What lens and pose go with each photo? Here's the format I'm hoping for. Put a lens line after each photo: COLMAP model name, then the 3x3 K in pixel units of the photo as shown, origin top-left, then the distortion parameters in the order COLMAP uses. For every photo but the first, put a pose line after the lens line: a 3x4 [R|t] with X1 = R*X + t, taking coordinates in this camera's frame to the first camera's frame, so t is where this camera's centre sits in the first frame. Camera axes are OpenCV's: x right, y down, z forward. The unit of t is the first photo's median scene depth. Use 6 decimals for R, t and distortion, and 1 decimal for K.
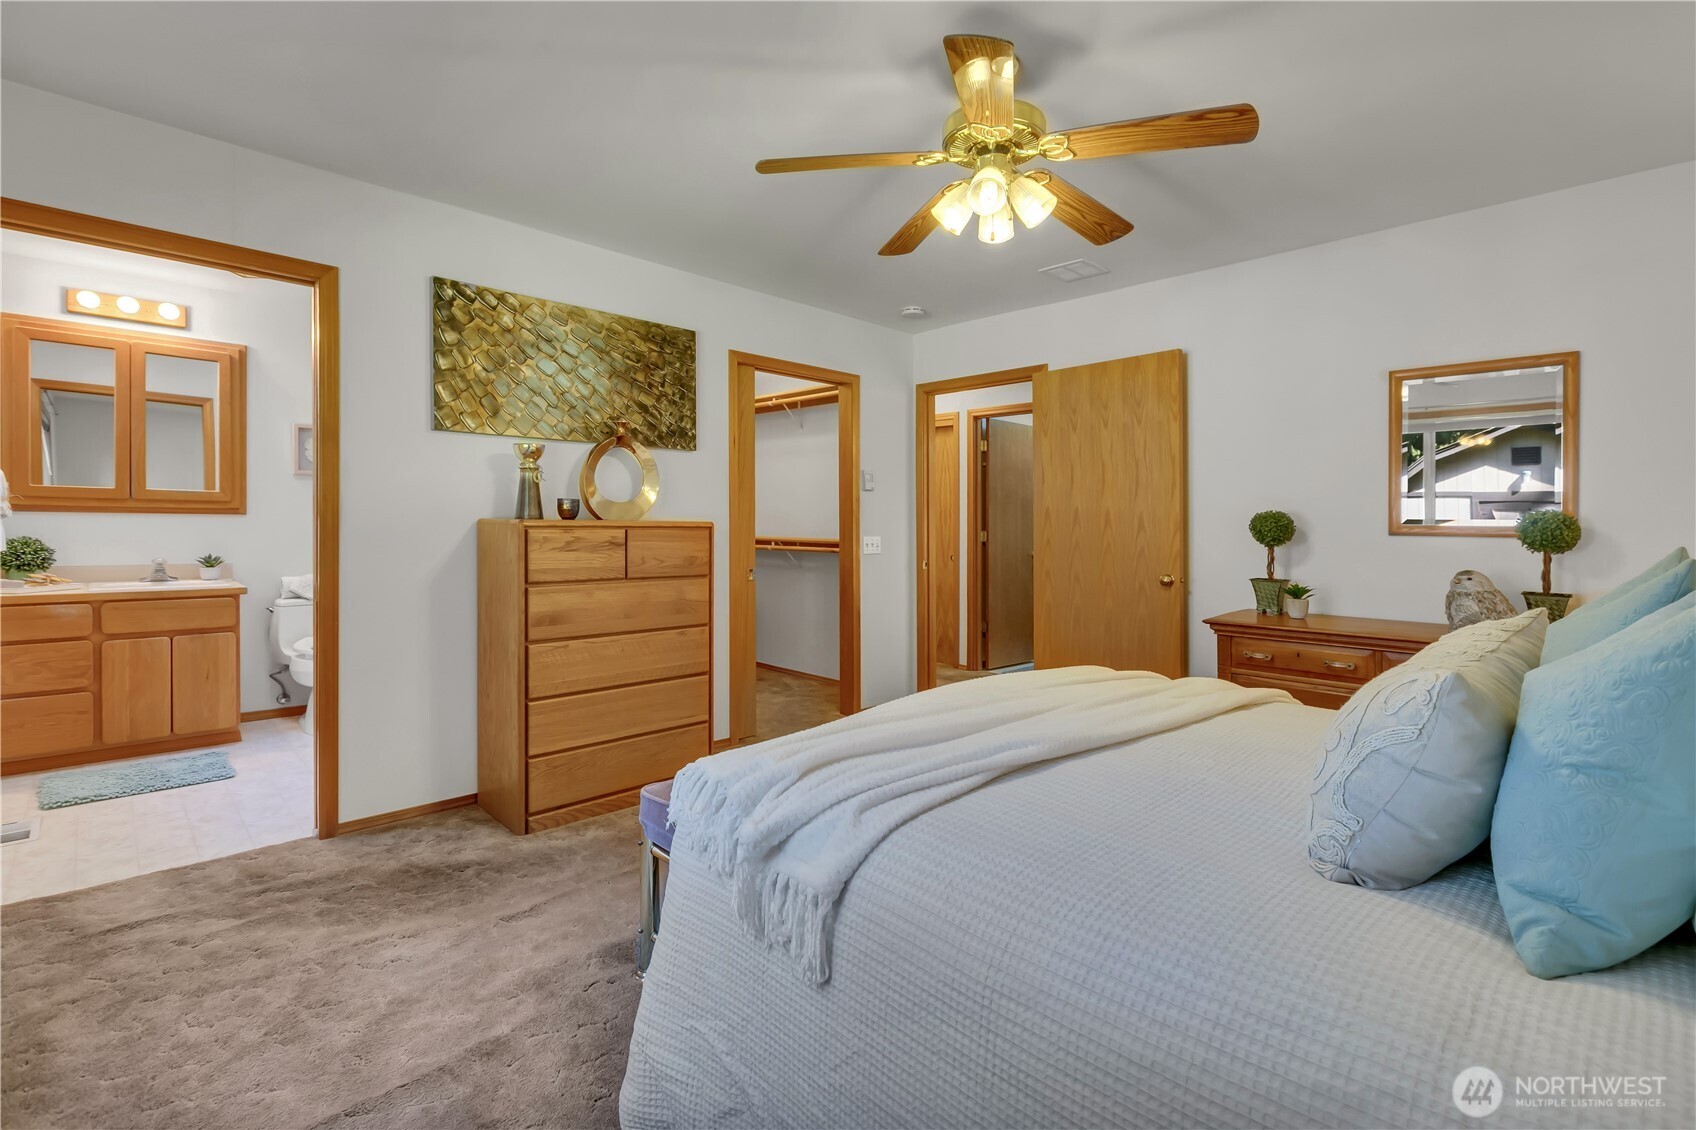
lens RADIAL K [[780.1, 0, 849.0], [0, 780.1, 553.4], [0, 0, 1]] dist [-0.003721, -0.001193]
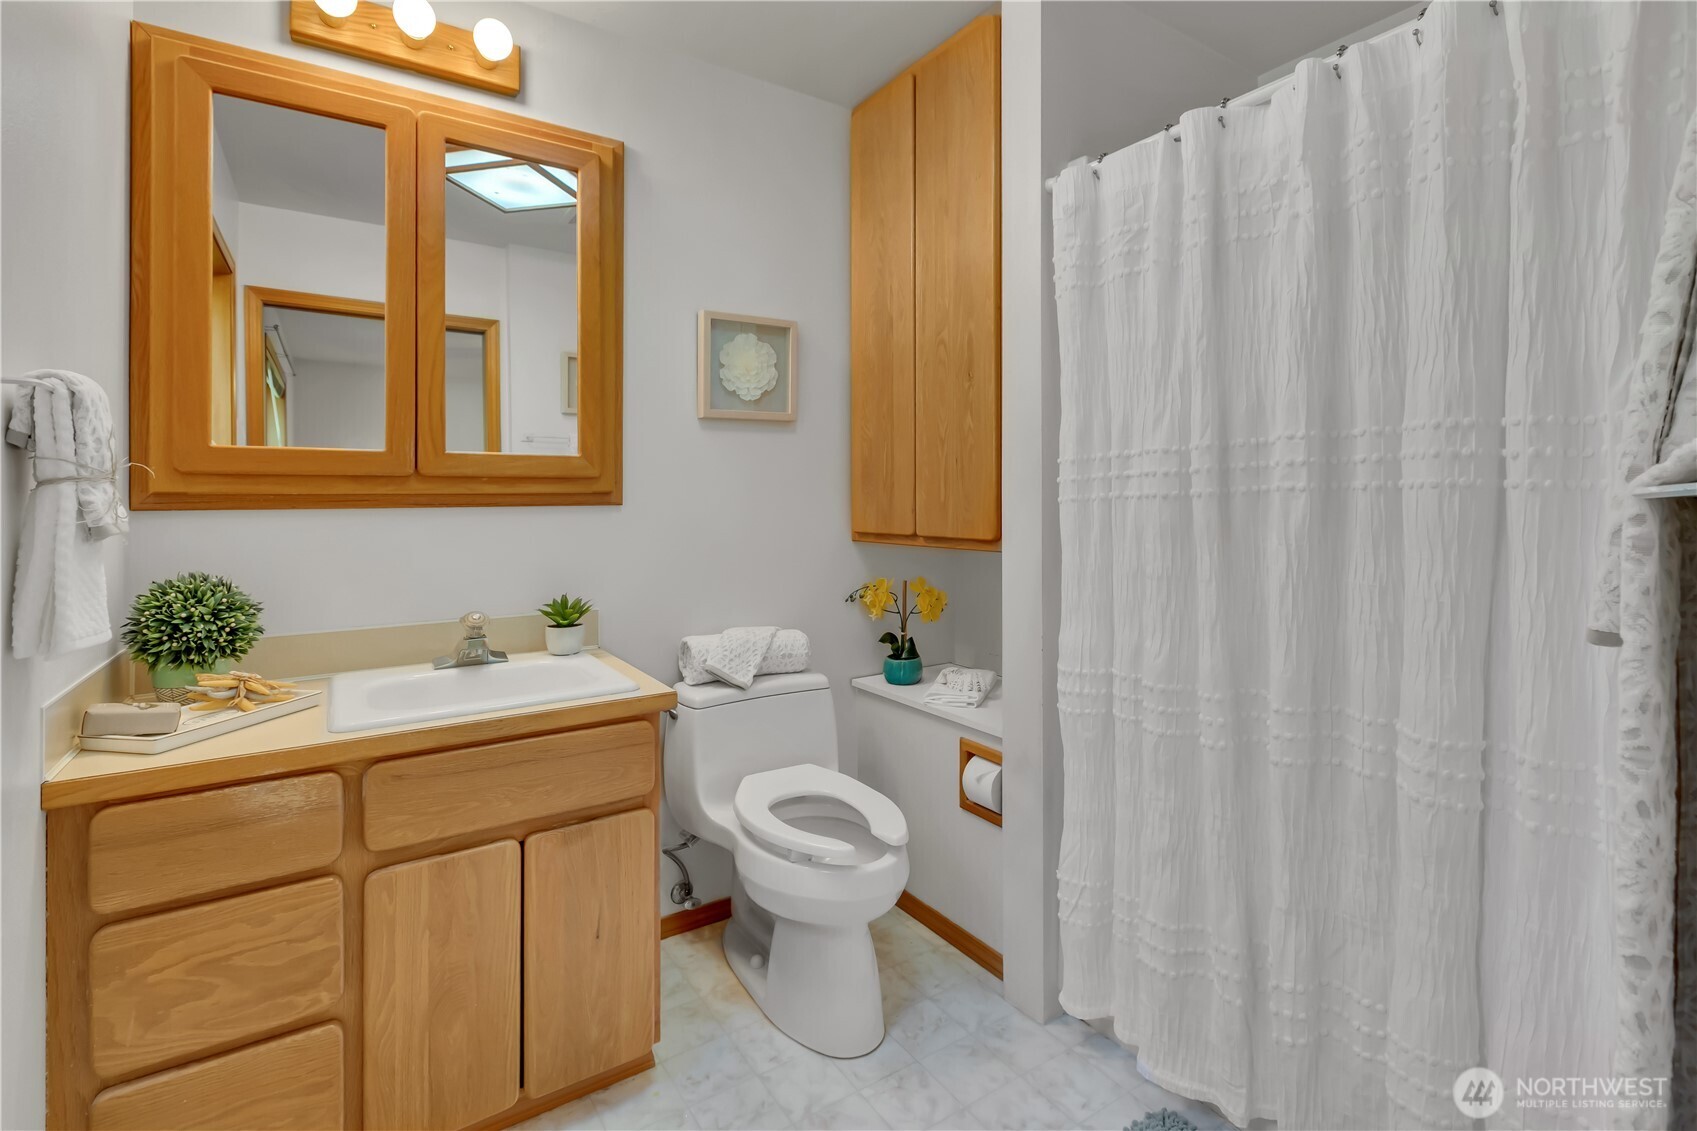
lens RADIAL K [[780.5, 0, 829.7], [0, 780.5, 507.9], [0, 0, 1]] dist [-0.003721, -0.001193]
pose [[0.979901, -0.015298, -0.198896, -0.652322], [0.010625, 0.999642, -0.024540, -0.041311], [0.199201, 0.021933, 0.979713, 0.661121]]
